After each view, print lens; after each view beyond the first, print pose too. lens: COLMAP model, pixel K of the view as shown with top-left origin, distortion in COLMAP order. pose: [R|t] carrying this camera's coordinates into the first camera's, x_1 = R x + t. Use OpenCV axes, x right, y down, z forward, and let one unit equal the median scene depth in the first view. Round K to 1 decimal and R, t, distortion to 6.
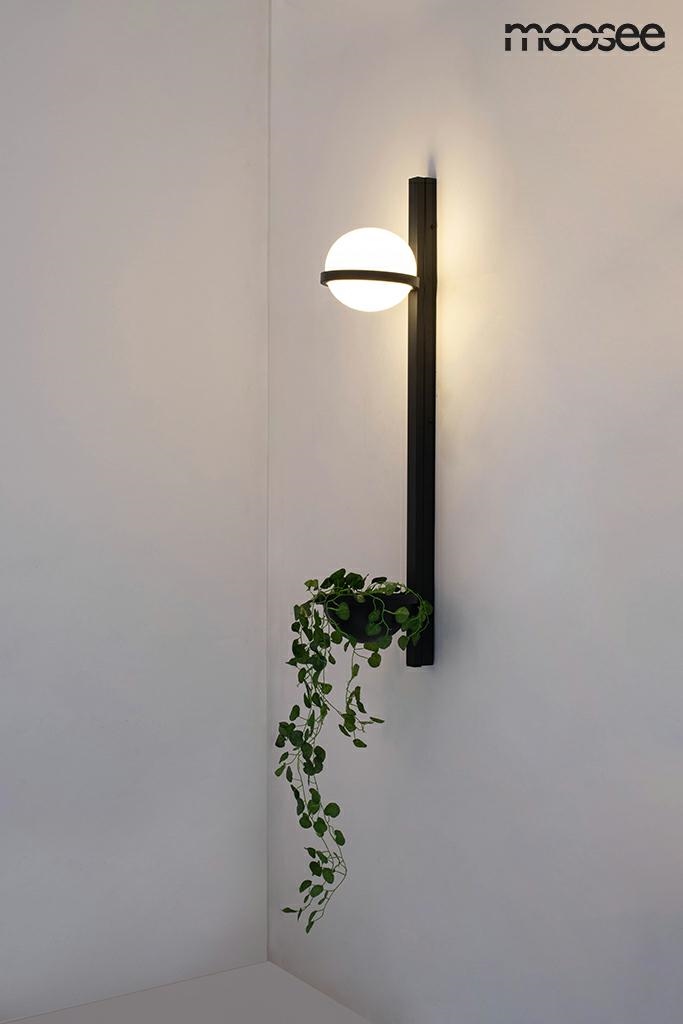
lens RADIAL K [[1478.4, 0, 341.6], [0, 1478.4, 512.0], [0, 0, 1]] dist [-0.223985, 0.000000]
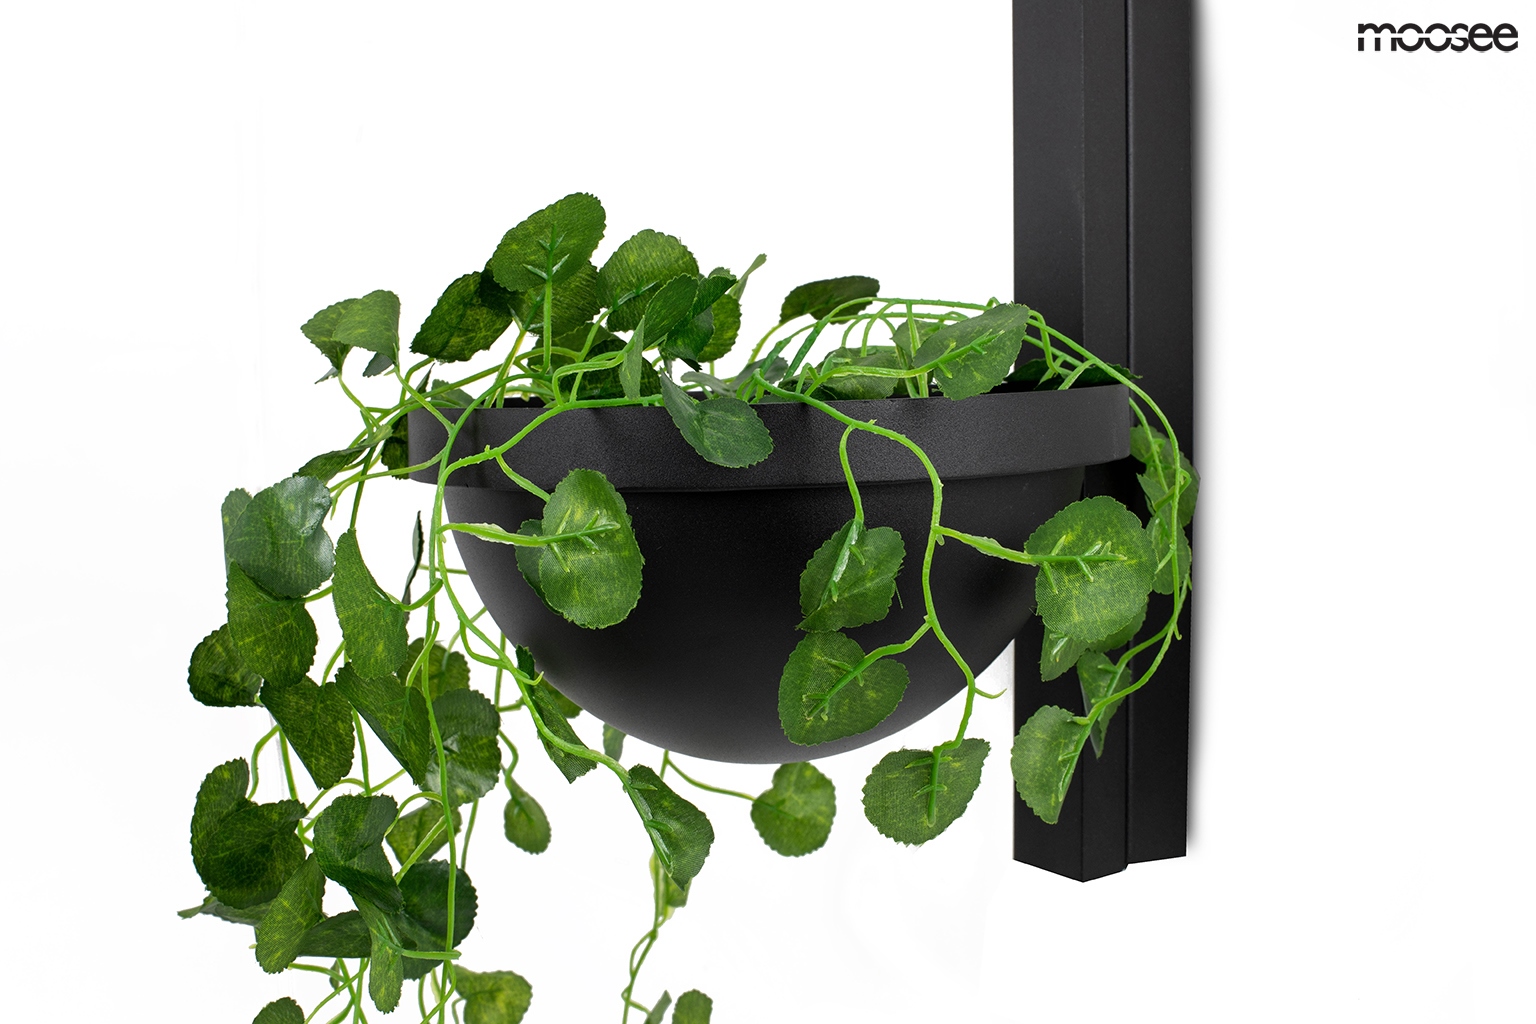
lens RADIAL K [[2217.6, 0, 768.1], [0, 2217.6, 511.6], [0, 0, 1]] dist [-0.223985, 0.000000]
pose [[0.996051, -0.023144, 0.085711, -0.000153], [0.013355, 0.993497, 0.113069, 0.043371], [-0.087771, -0.111478, 0.989883, 0.800314]]
